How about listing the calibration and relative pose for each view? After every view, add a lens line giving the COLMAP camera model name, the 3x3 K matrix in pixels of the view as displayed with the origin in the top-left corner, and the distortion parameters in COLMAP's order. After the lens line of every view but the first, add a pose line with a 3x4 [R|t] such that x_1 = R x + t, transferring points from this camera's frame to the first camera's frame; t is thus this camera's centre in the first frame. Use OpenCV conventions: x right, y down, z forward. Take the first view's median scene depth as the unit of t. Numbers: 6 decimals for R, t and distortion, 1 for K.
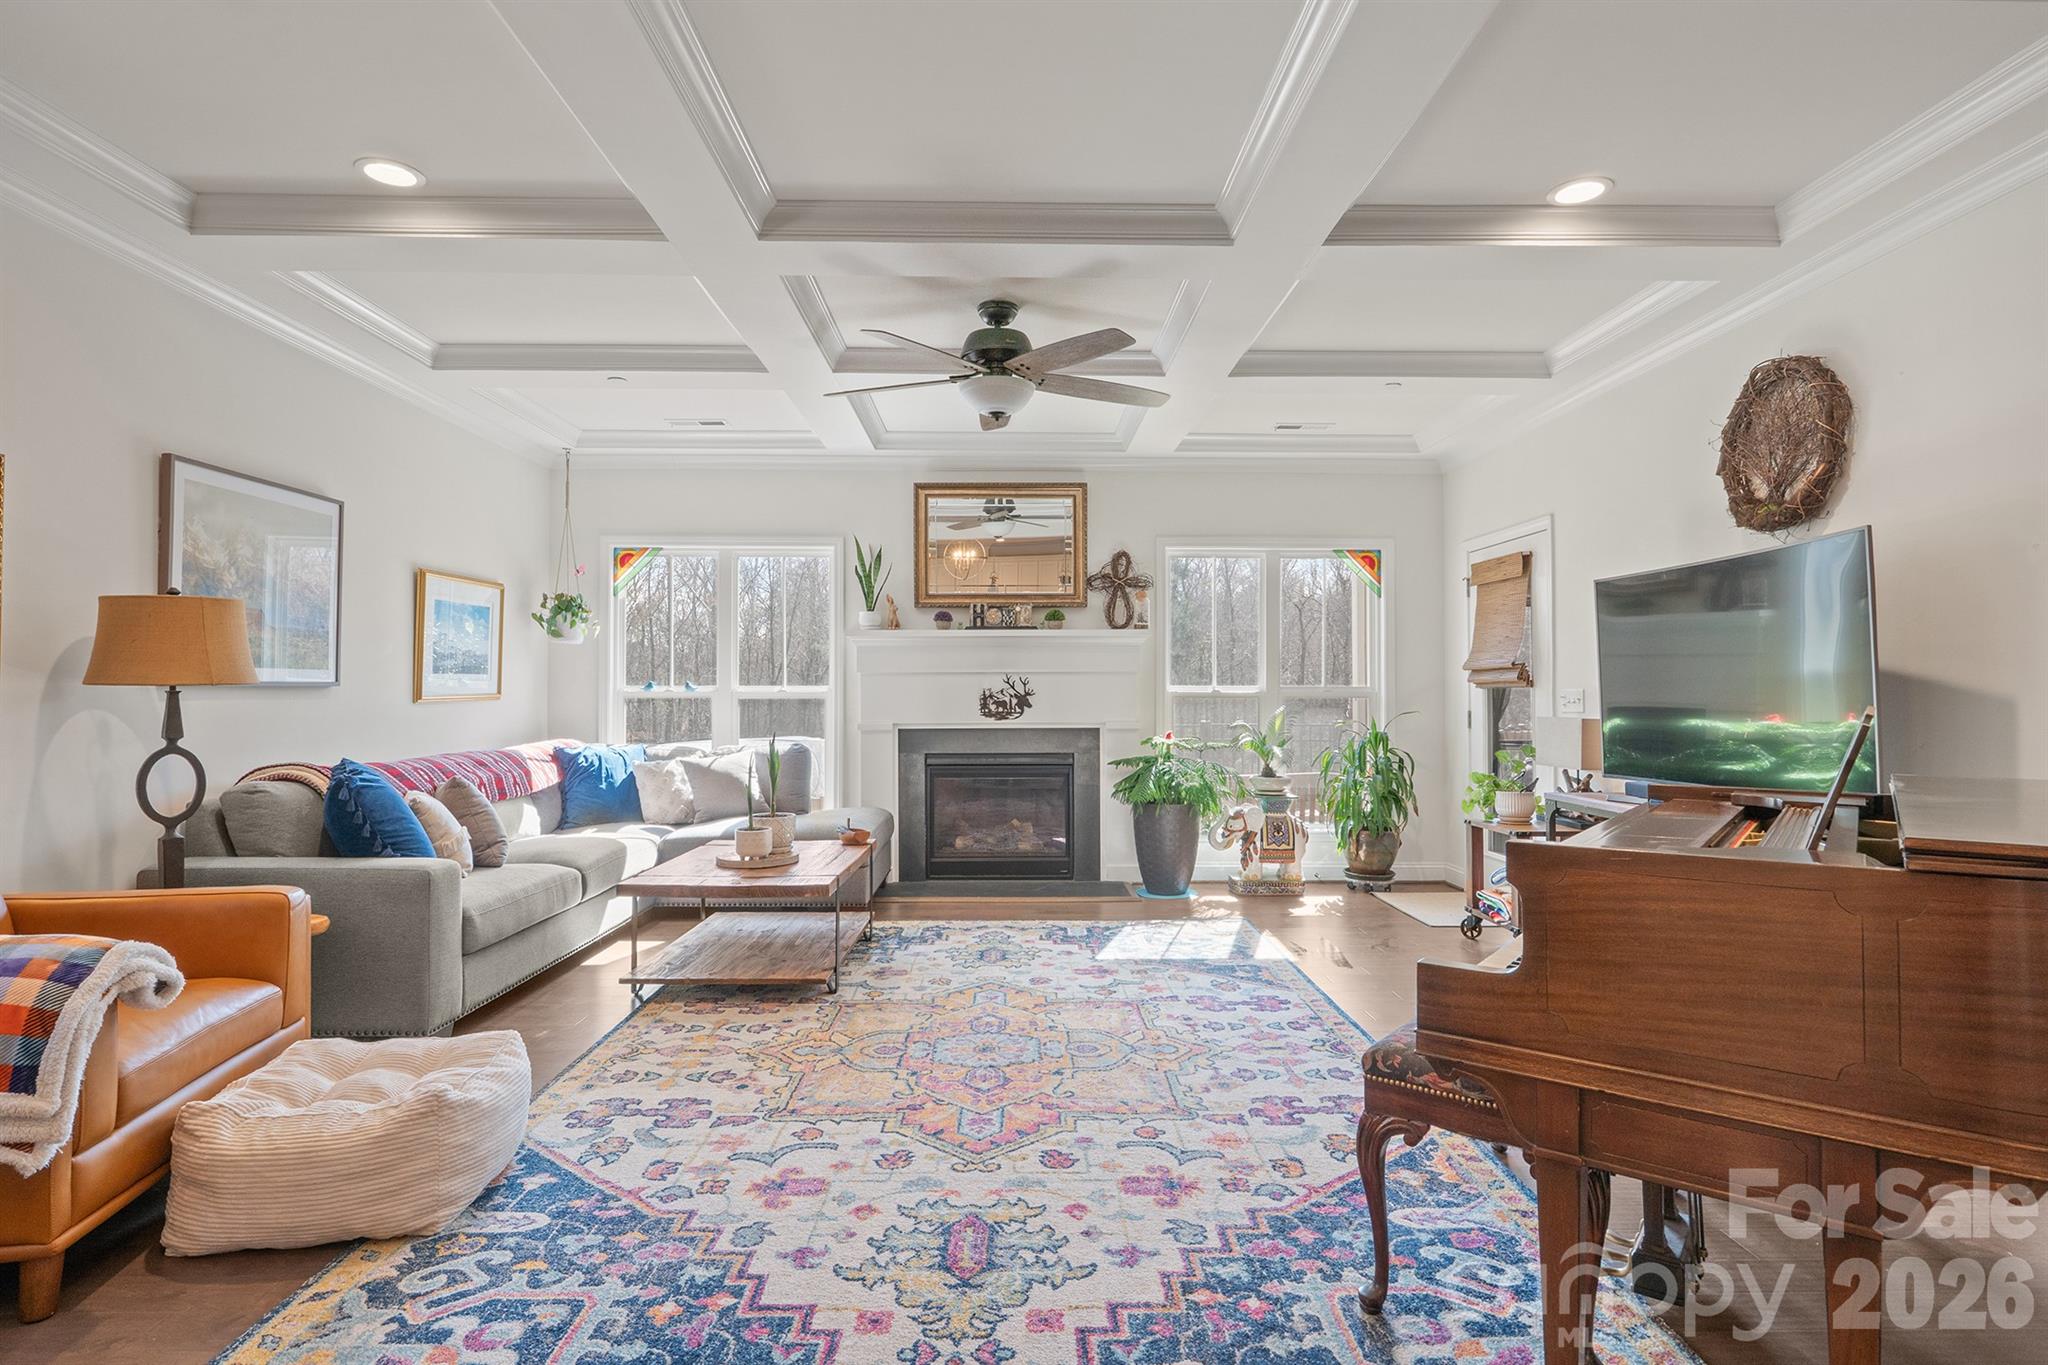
lens RADIAL K [[1051.6, 0, 1031.5], [0, 1051.6, 676.2], [0, 0, 1]] dist [-0.007729, -0.000036]
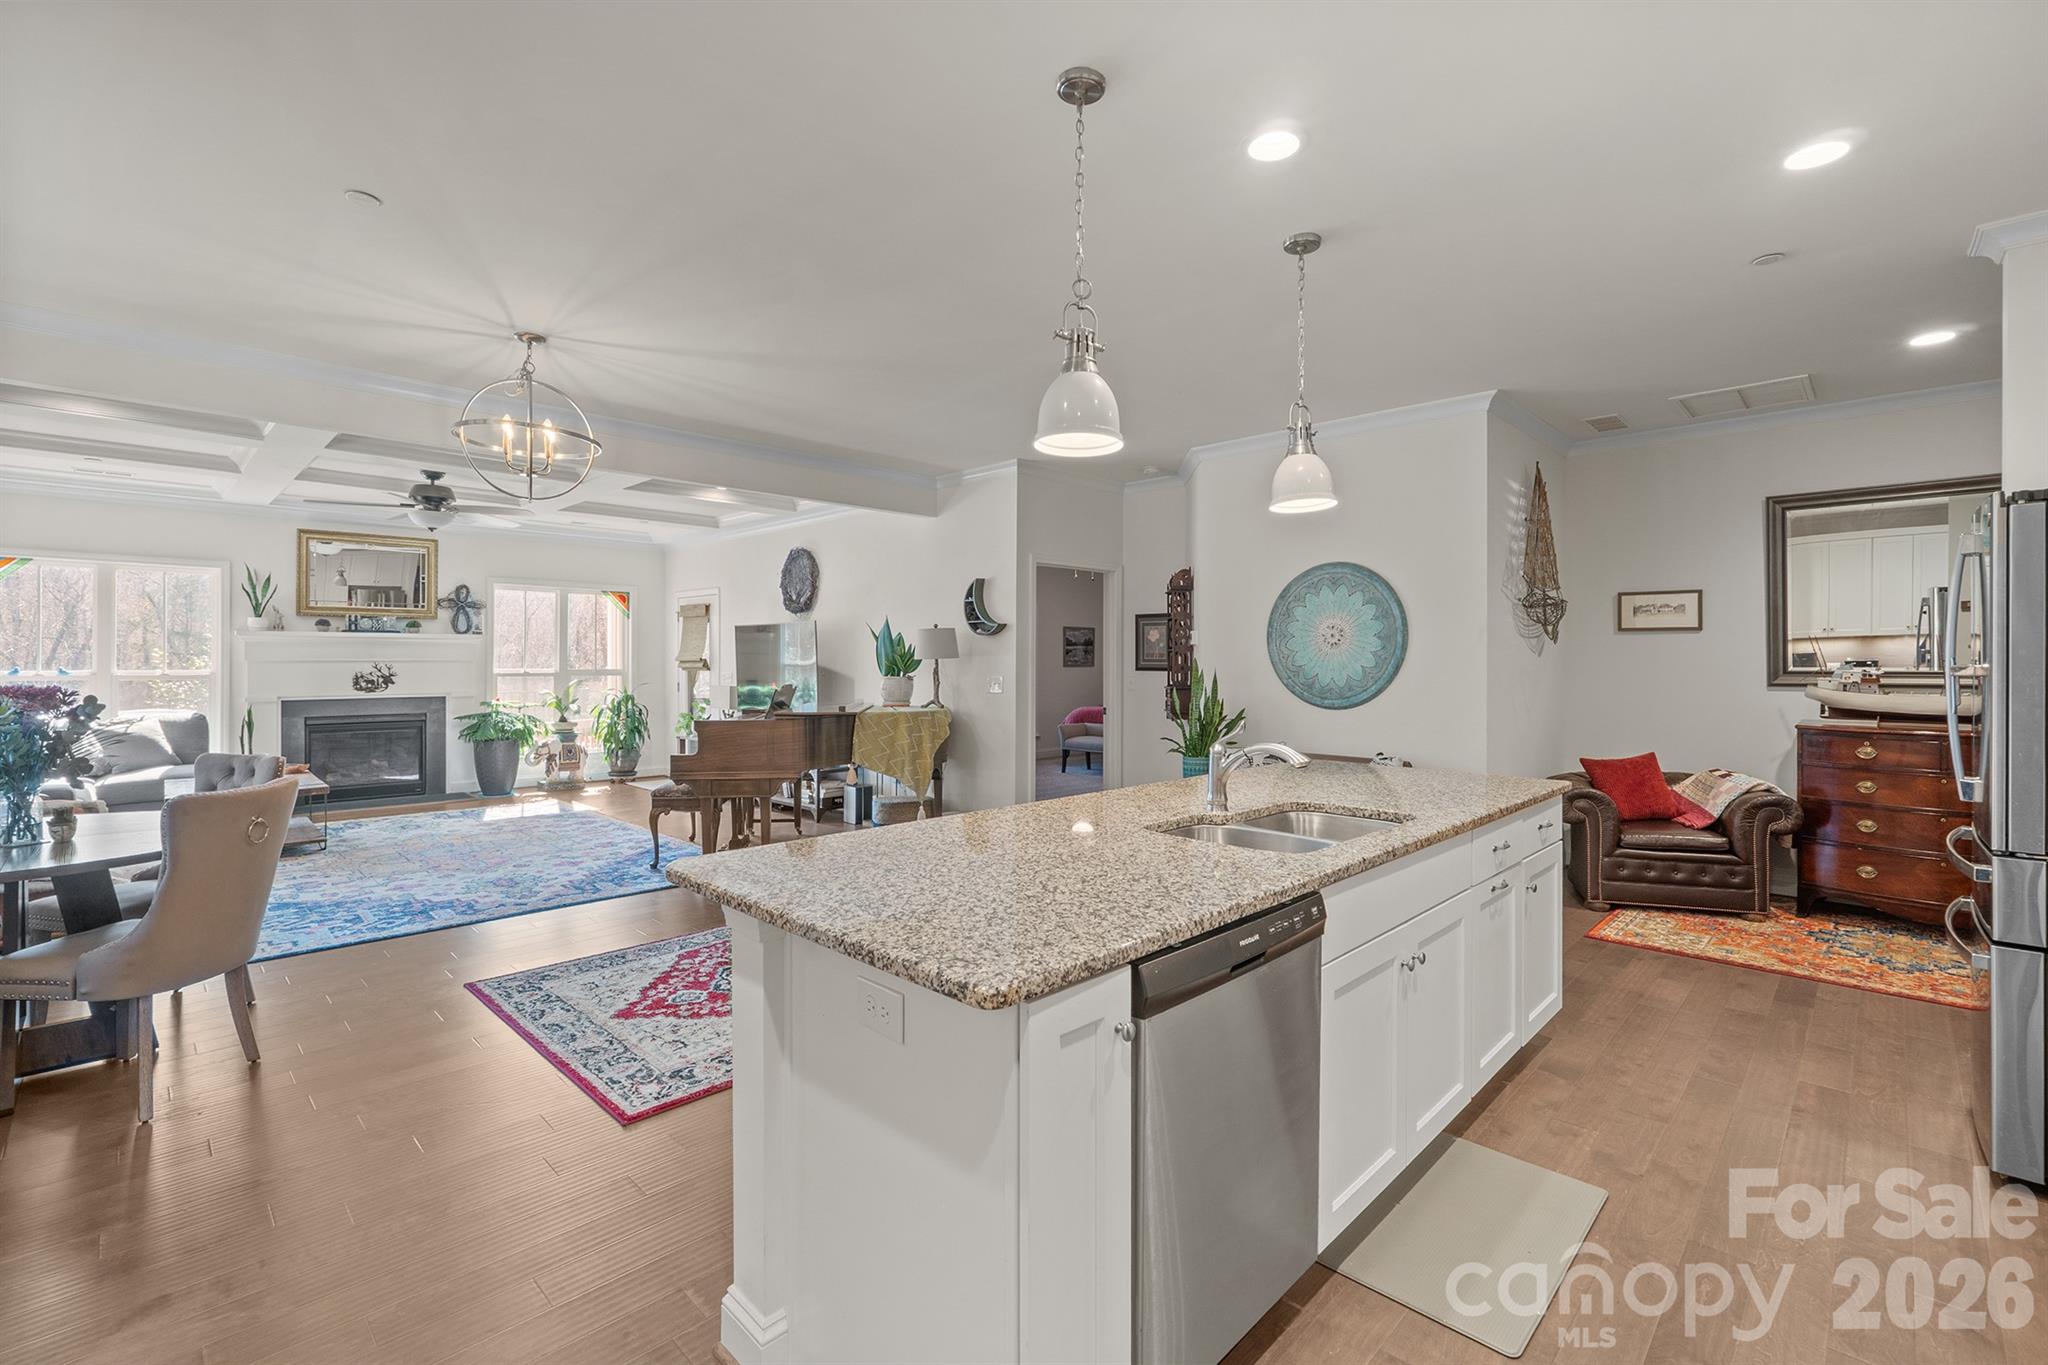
lens RADIAL K [[889.1, 0, 1016.9], [0, 889.1, 662.4], [0, 0, 1]] dist [-0.002177, -0.000662]
pose [[0.720569, 0.000627, 0.693383, -0.259214], [-0.013225, 0.999830, 0.012839, -0.032104], [-0.693257, -0.018421, 0.720455, -0.588915]]
